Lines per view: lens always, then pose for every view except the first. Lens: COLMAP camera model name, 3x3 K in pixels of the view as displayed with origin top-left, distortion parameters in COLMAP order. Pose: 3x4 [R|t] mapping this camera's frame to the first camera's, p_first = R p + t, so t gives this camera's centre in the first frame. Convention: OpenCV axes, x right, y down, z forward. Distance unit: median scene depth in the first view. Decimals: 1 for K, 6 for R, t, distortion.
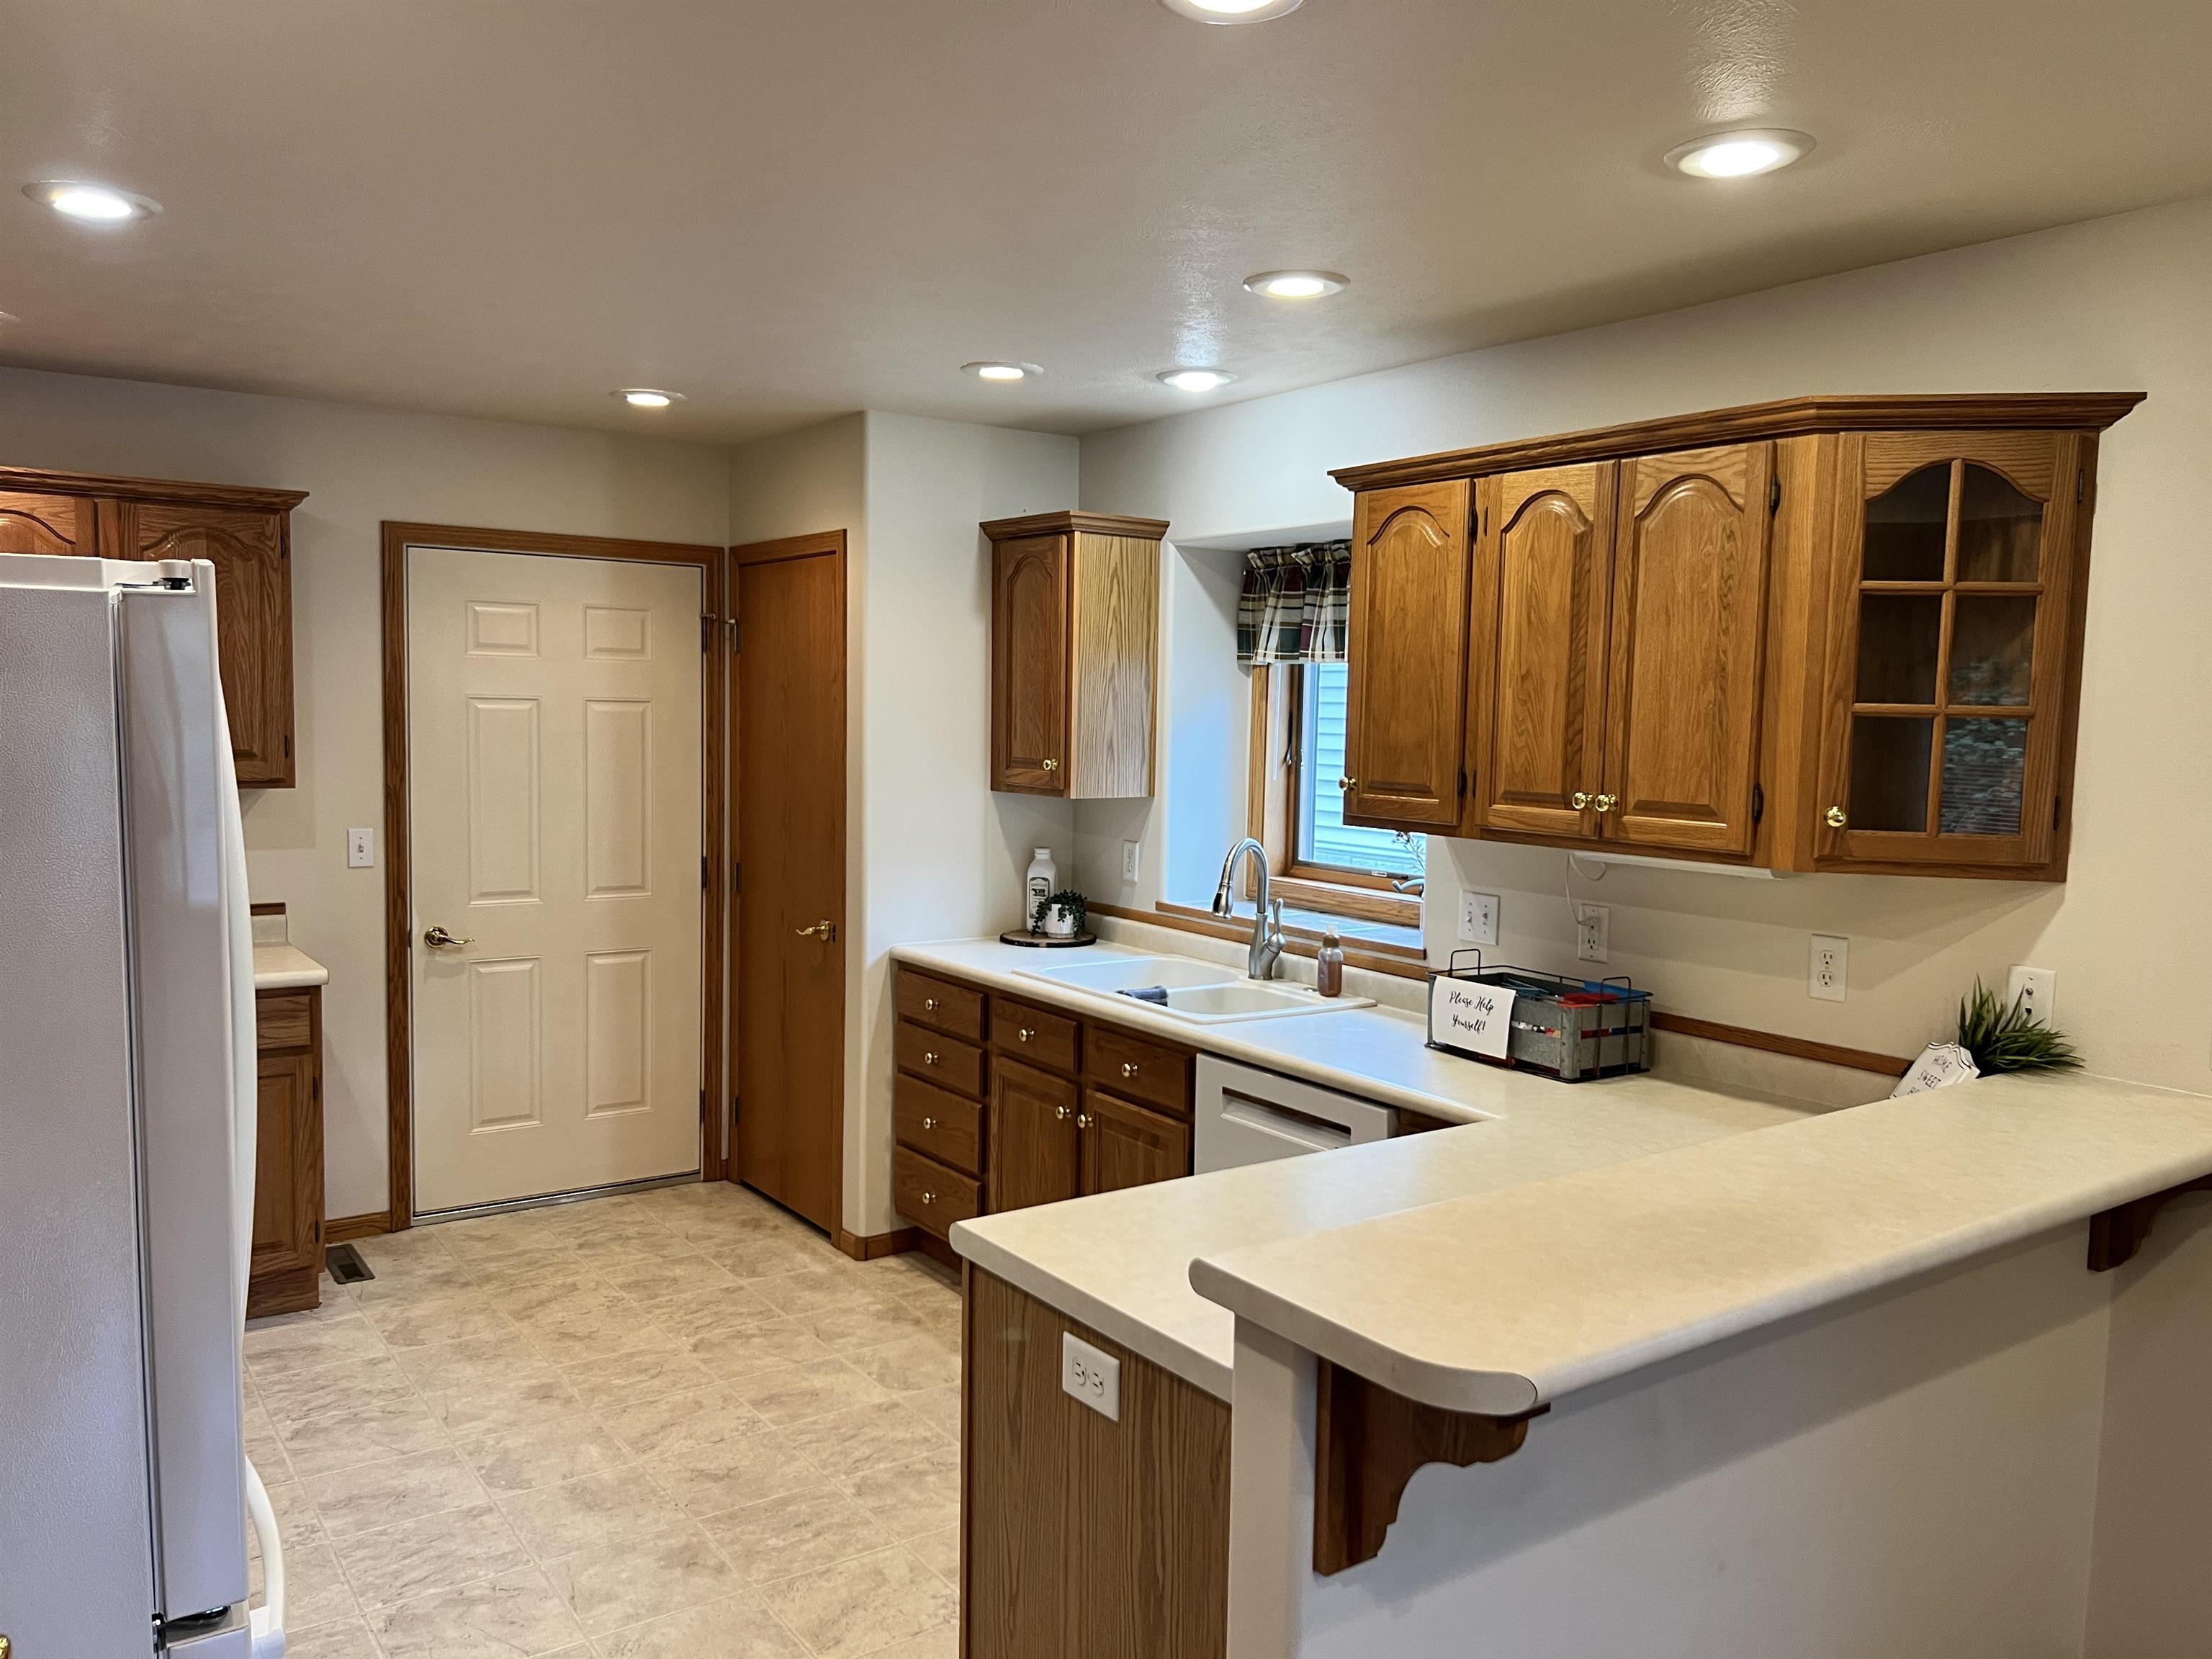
lens RADIAL K [[1639.9, 0, 1099.9], [0, 1639.9, 799.4], [0, 0, 1]] dist [0.068053, -0.092265]
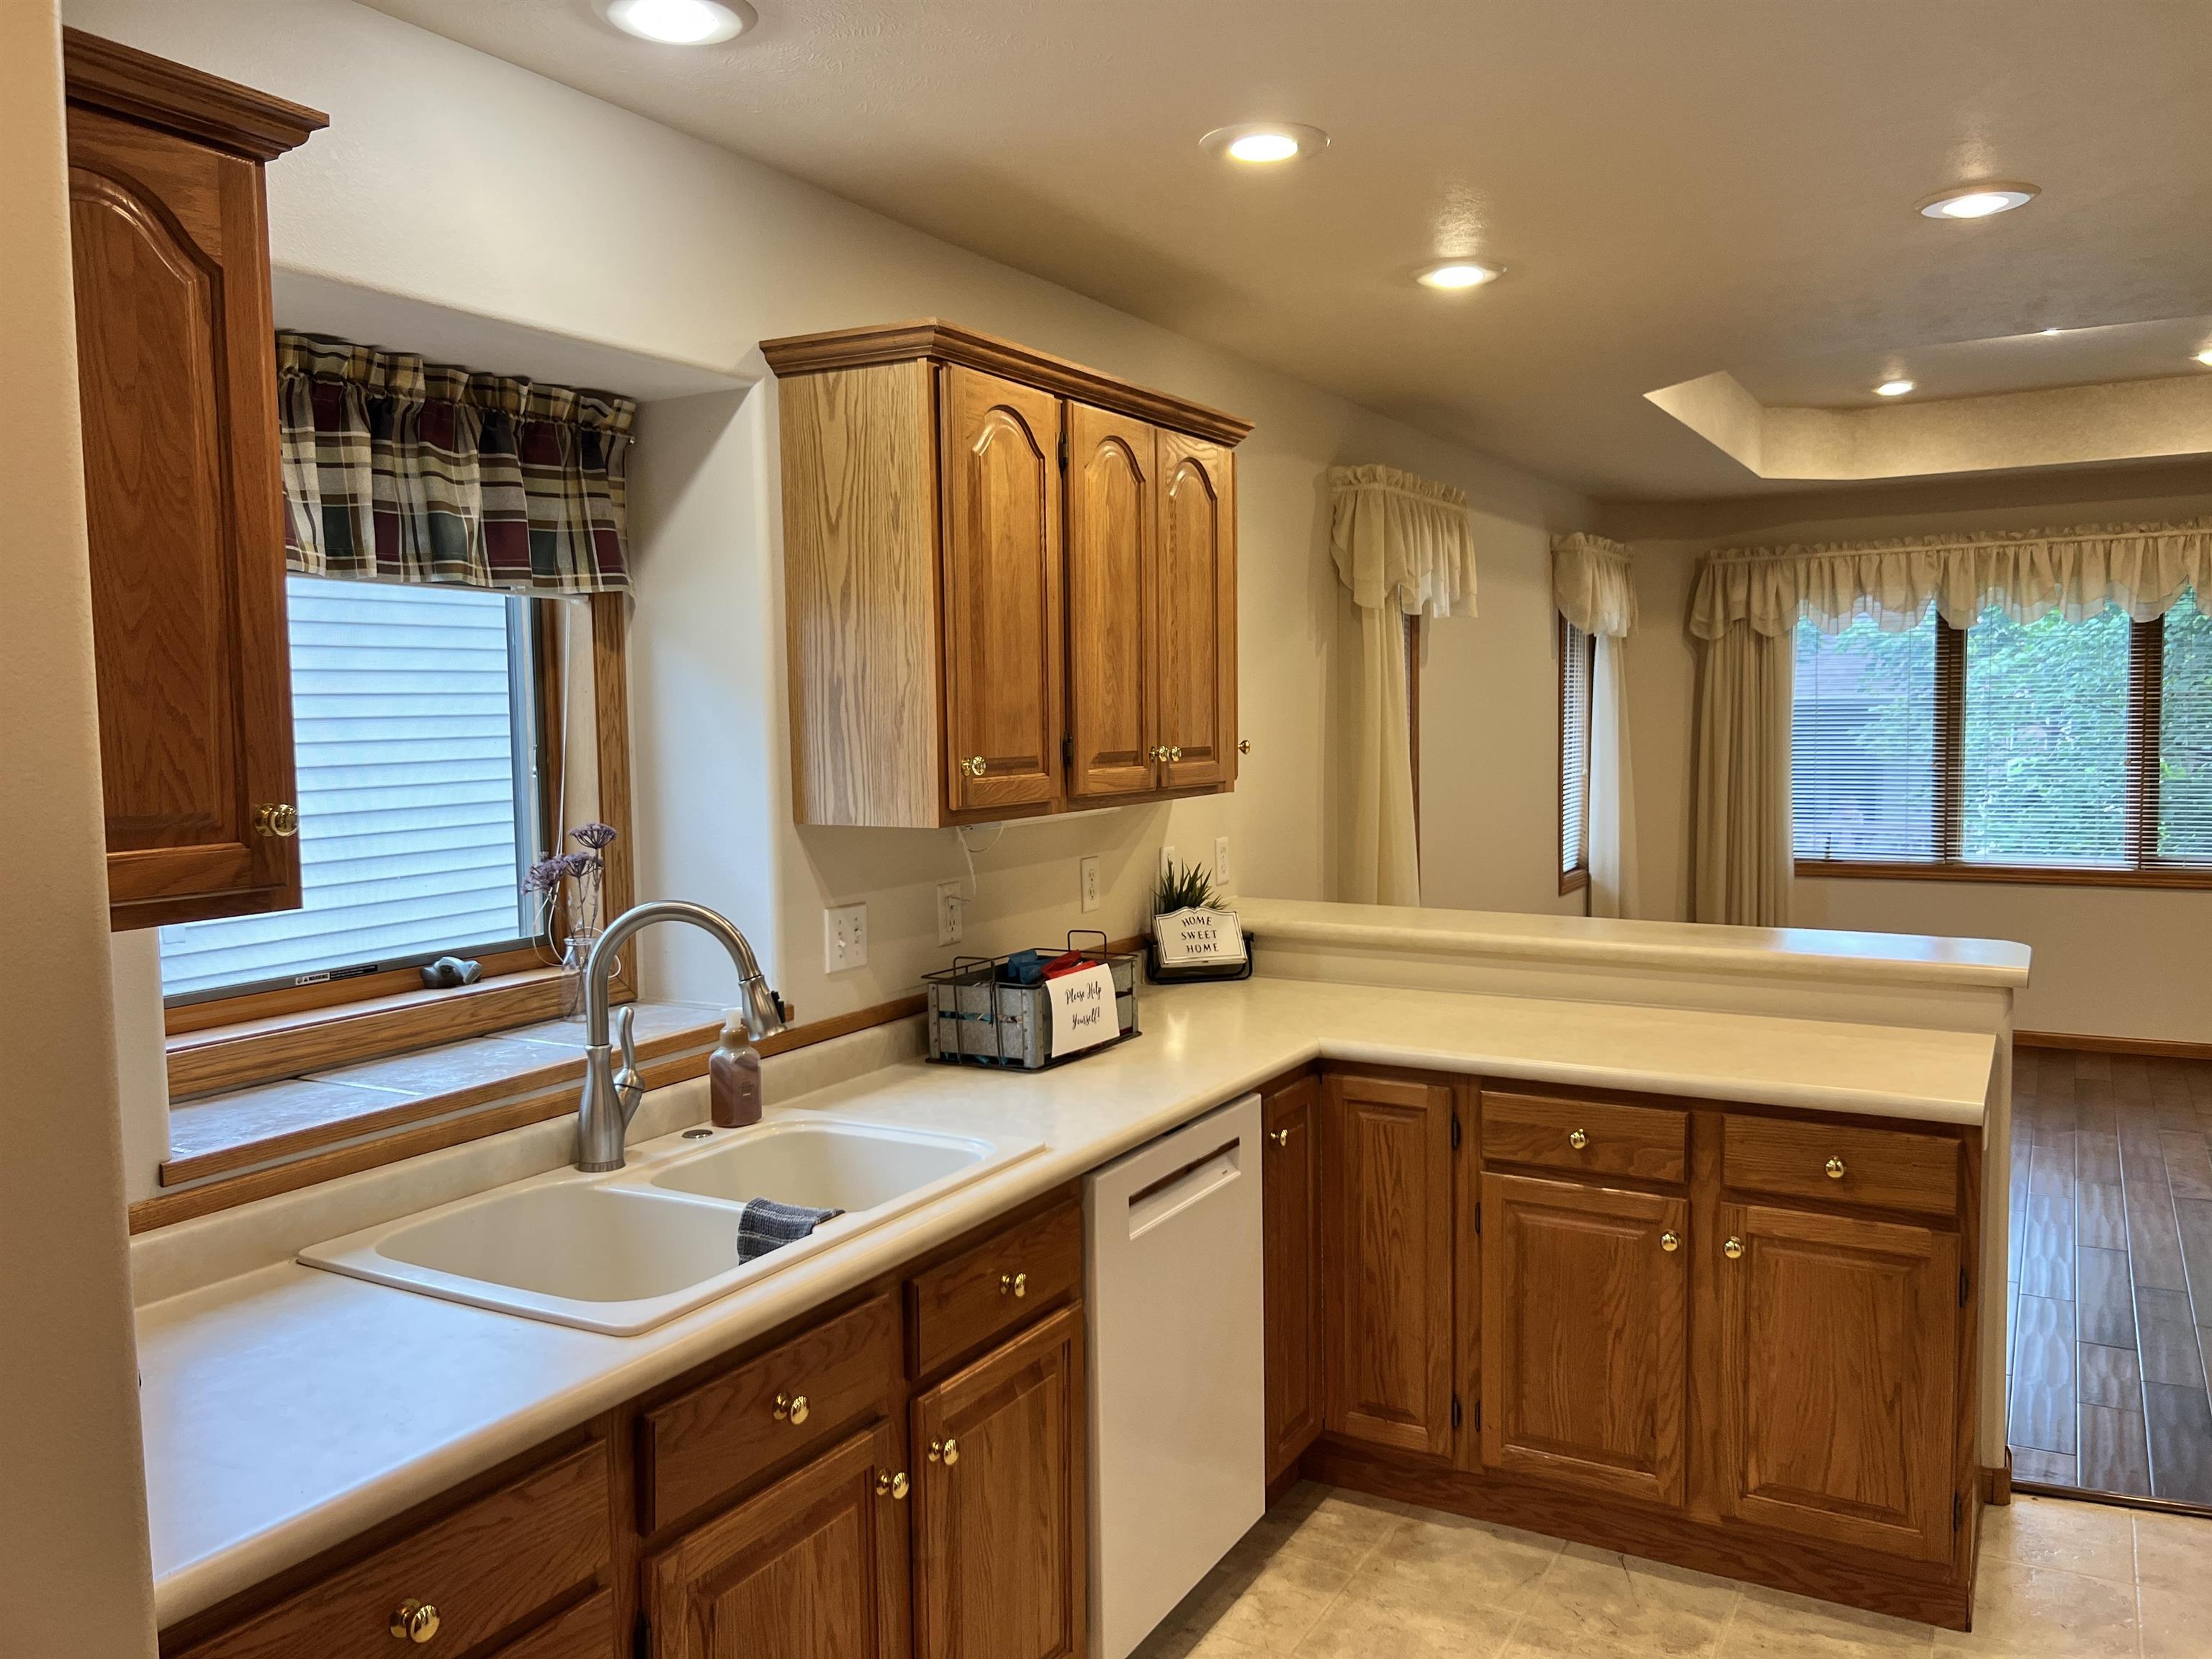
lens RADIAL K [[1639.9, 0, 1099.9], [0, 1639.9, 799.4], [0, 0, 1]] dist [0.068053, -0.092265]
pose [[-0.421757, -0.063377, 0.904491, -0.579810], [0.060637, 0.993349, 0.097878, -0.068418], [-0.904679, 0.096126, -0.415109, 1.359300]]
